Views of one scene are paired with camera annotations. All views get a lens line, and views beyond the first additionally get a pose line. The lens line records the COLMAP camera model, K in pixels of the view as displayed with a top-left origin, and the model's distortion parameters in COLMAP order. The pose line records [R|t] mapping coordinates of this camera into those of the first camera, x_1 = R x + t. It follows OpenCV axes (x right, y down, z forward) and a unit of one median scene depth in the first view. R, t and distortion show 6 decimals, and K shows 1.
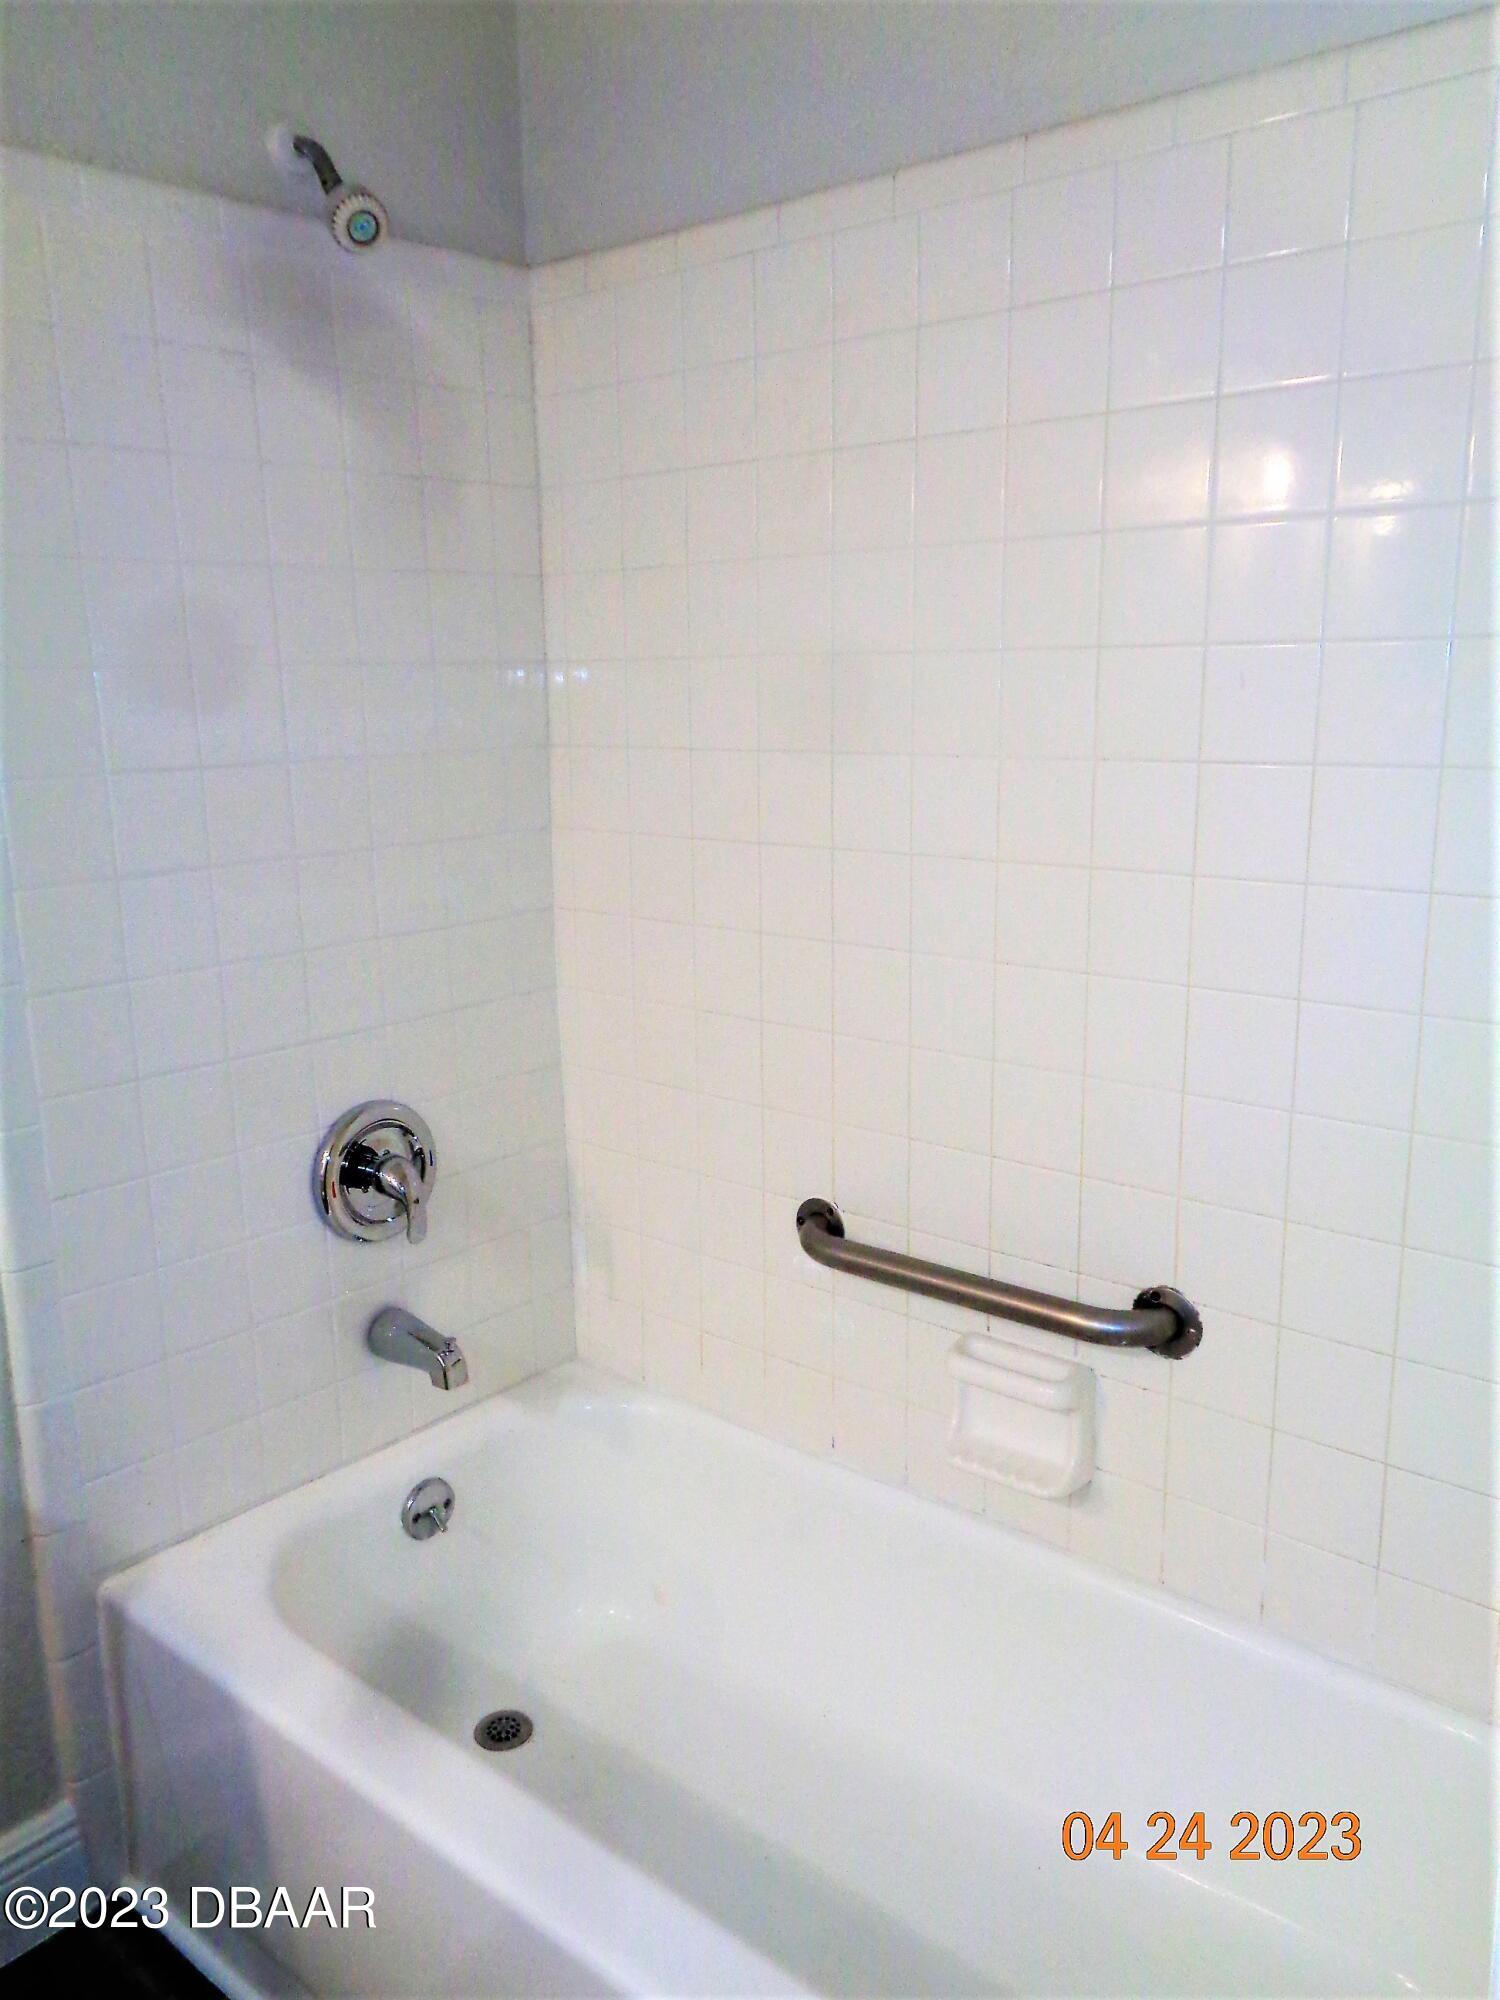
lens RADIAL K [[1519.2, 0, 738.5], [0, 1519.2, 1003.4], [0, 0, 1]] dist [0.013739, 0.001951]
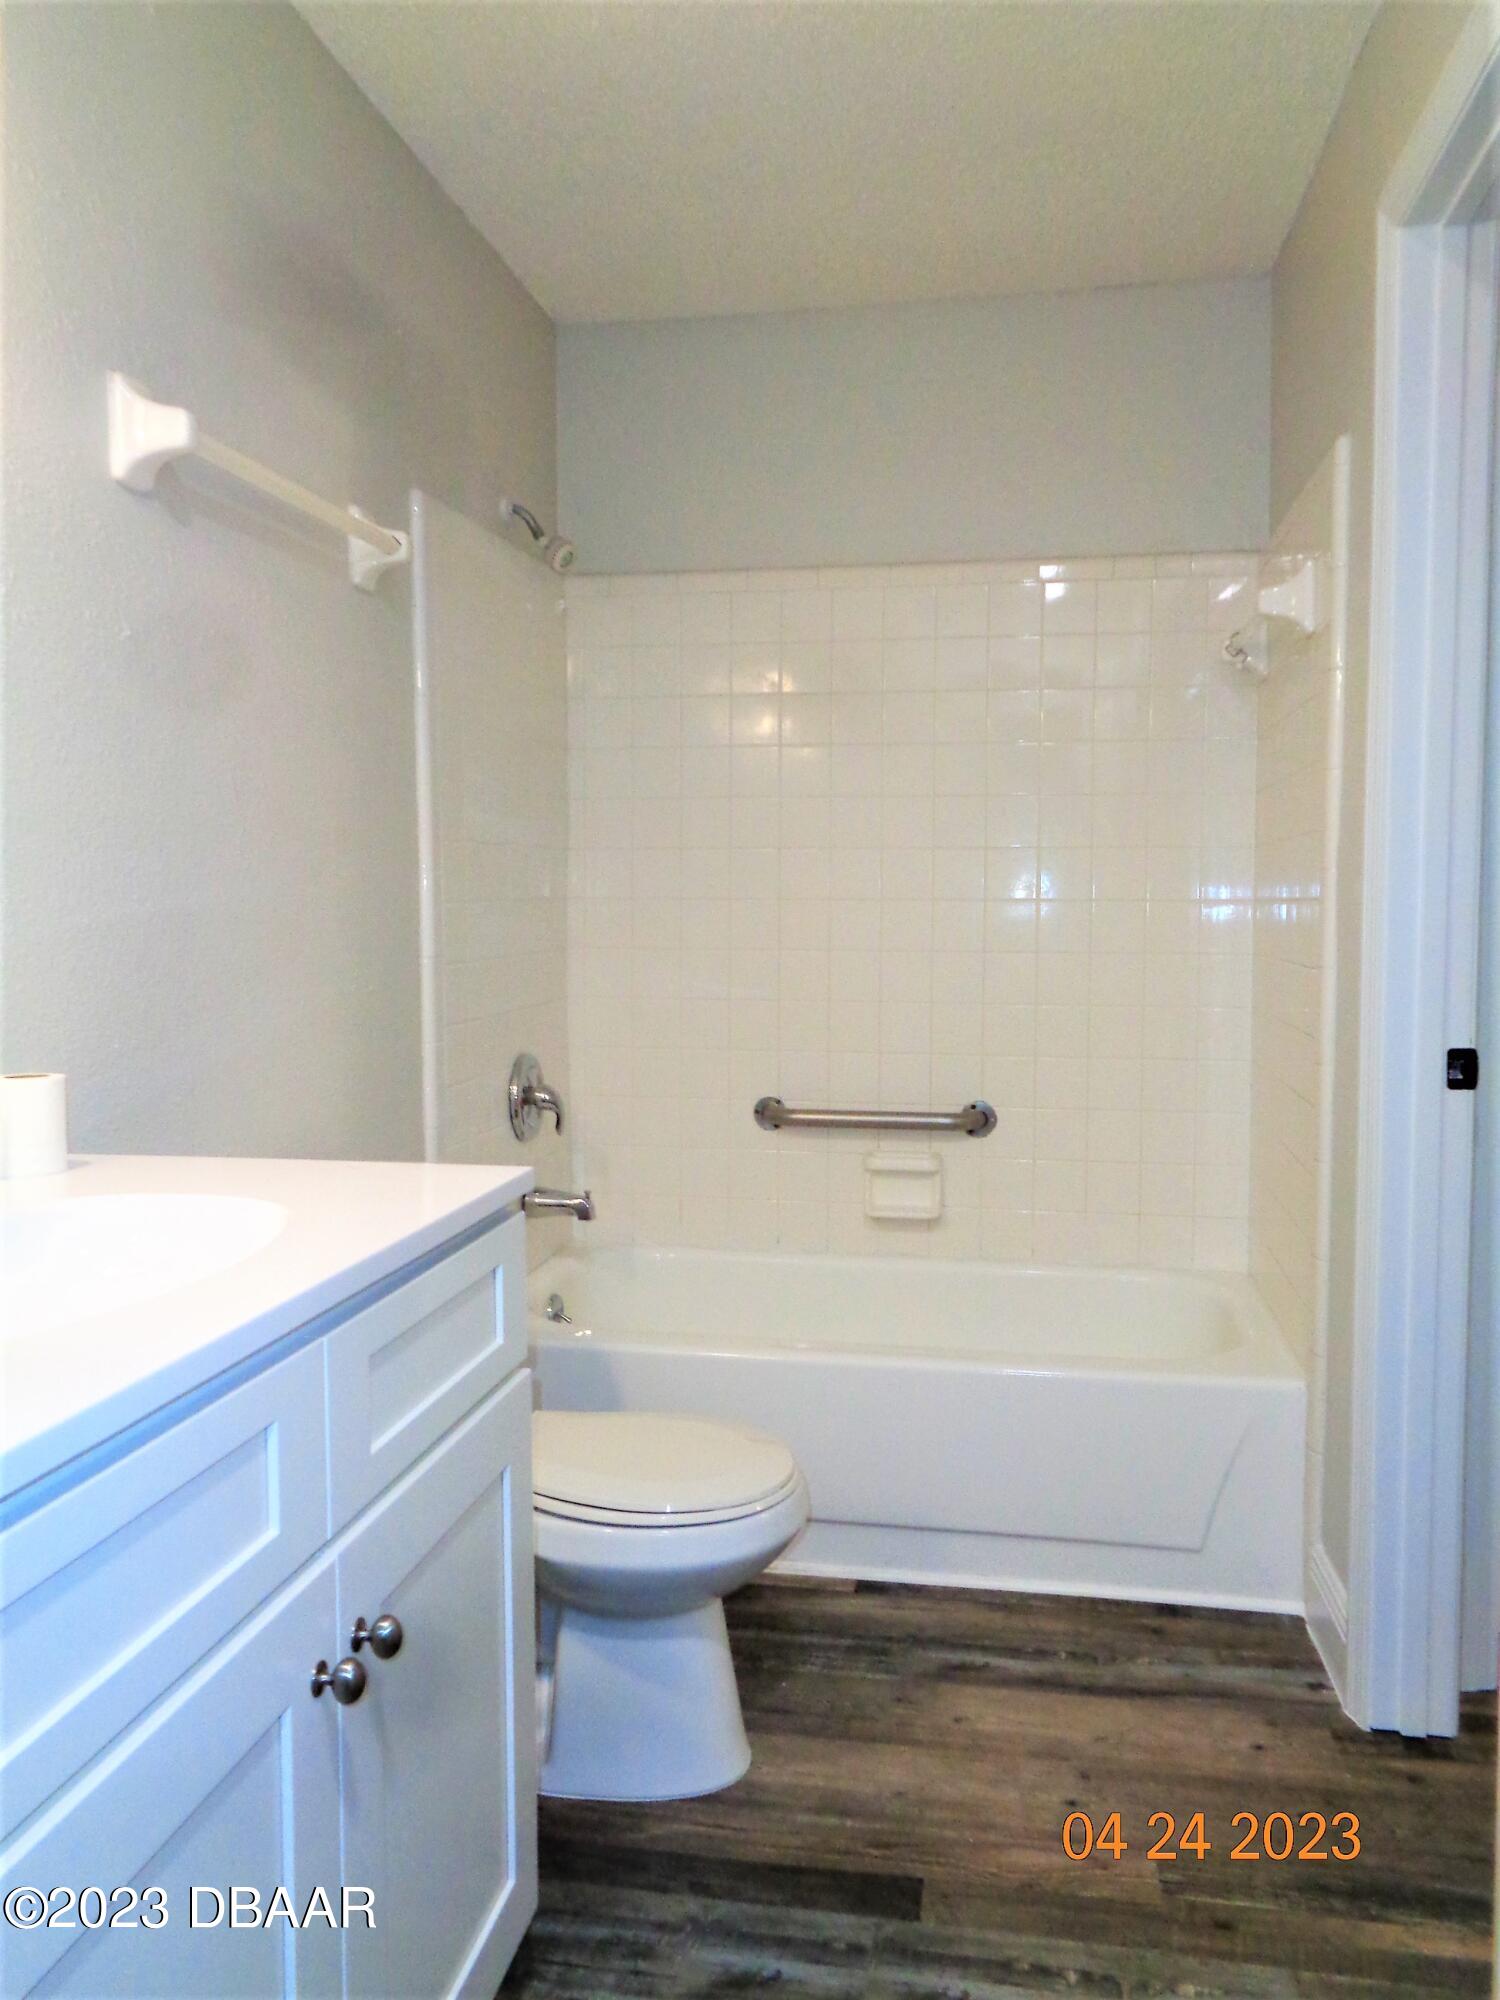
lens RADIAL K [[1496.4, 0, 750.0], [0, 1496.4, 1000.0], [0, 0, 1]] dist [0.006558, -0.005124]
pose [[0.864355, -0.020699, 0.502455, -0.924525], [0.088758, 0.989746, -0.111914, 0.229758], [-0.494986, 0.141331, 0.857330, -0.559730]]
